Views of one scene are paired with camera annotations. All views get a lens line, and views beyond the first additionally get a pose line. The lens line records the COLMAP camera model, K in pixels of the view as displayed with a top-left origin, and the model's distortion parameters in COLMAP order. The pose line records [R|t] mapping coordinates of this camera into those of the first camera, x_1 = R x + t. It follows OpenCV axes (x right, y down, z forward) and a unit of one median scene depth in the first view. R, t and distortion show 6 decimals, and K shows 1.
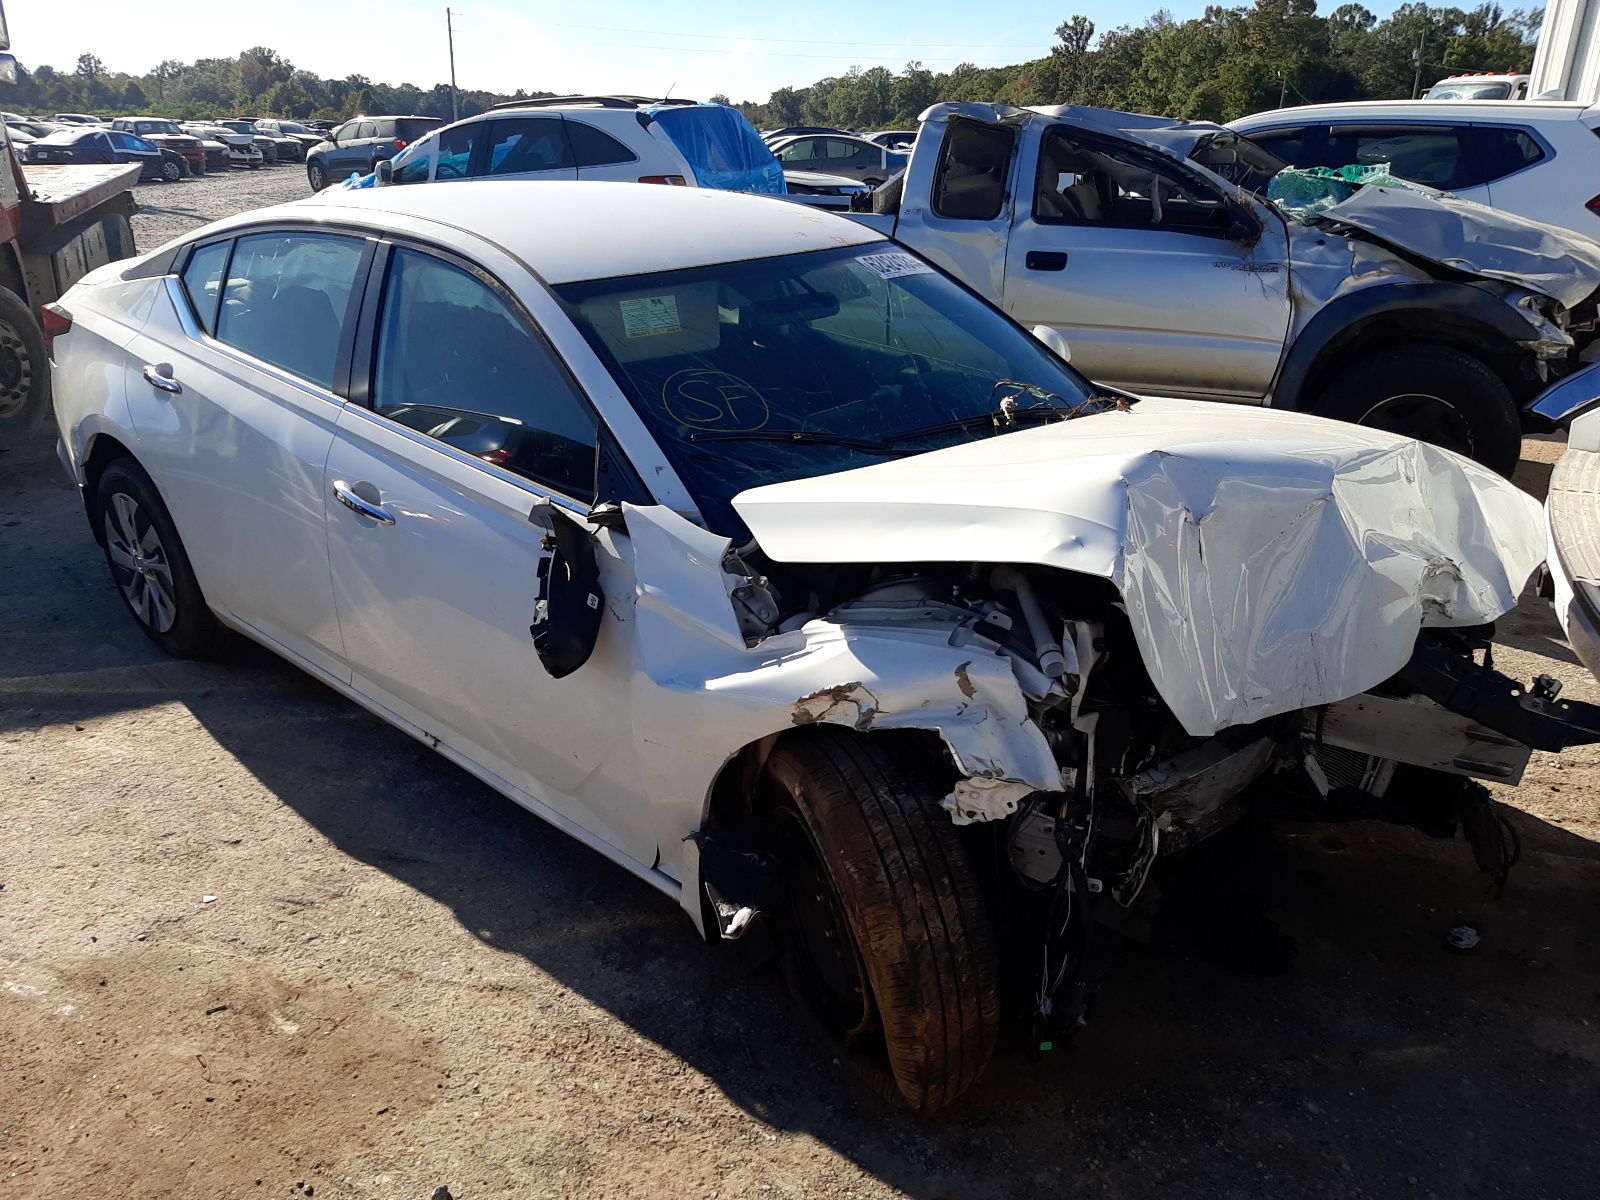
lens RADIAL K [[1243.8, 0, 764.3], [0, 1243.8, 598.0], [0, 0, 1]] dist [0.094272, -0.167328]
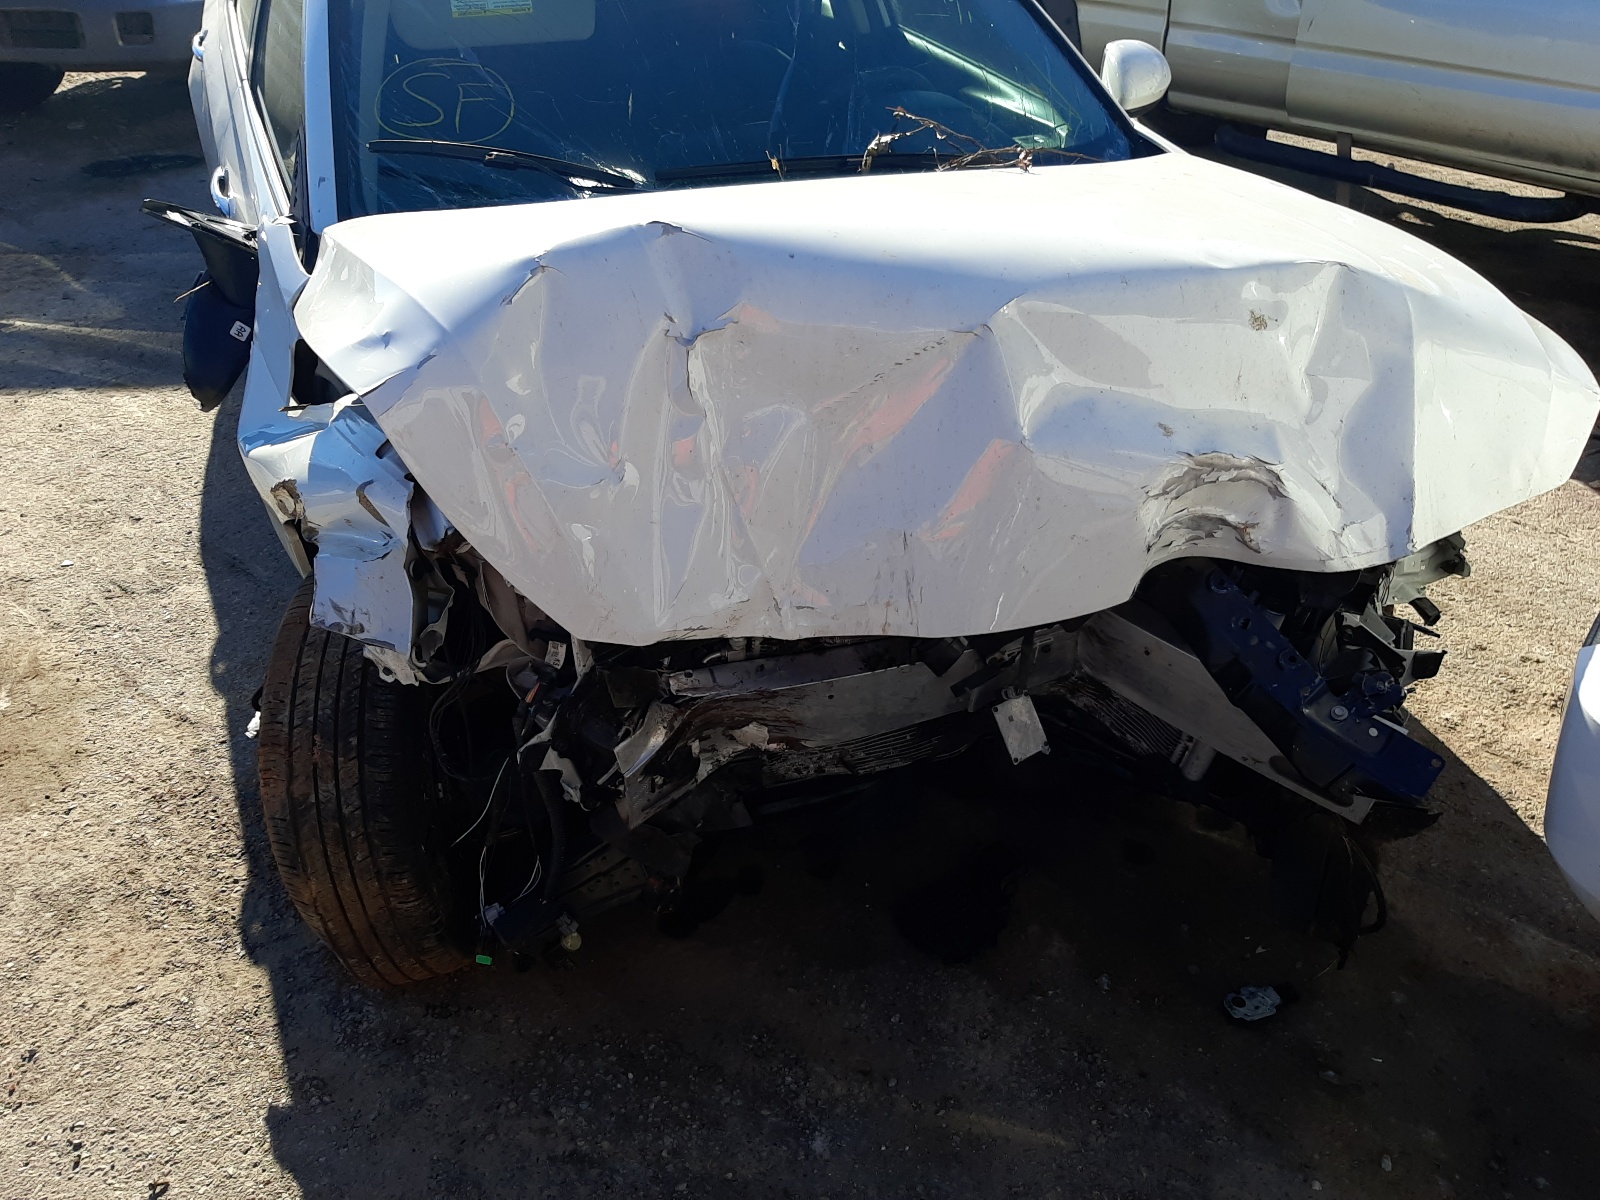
lens RADIAL K [[1243.8, 0, 764.3], [0, 1243.8, 598.0], [0, 0, 1]] dist [0.094272, -0.167328]
pose [[0.906748, 0.219173, -0.360237, 0.579941], [-0.138726, 0.961803, 0.235989, -0.080473], [0.398200, -0.164008, 0.902518, 0.342325]]
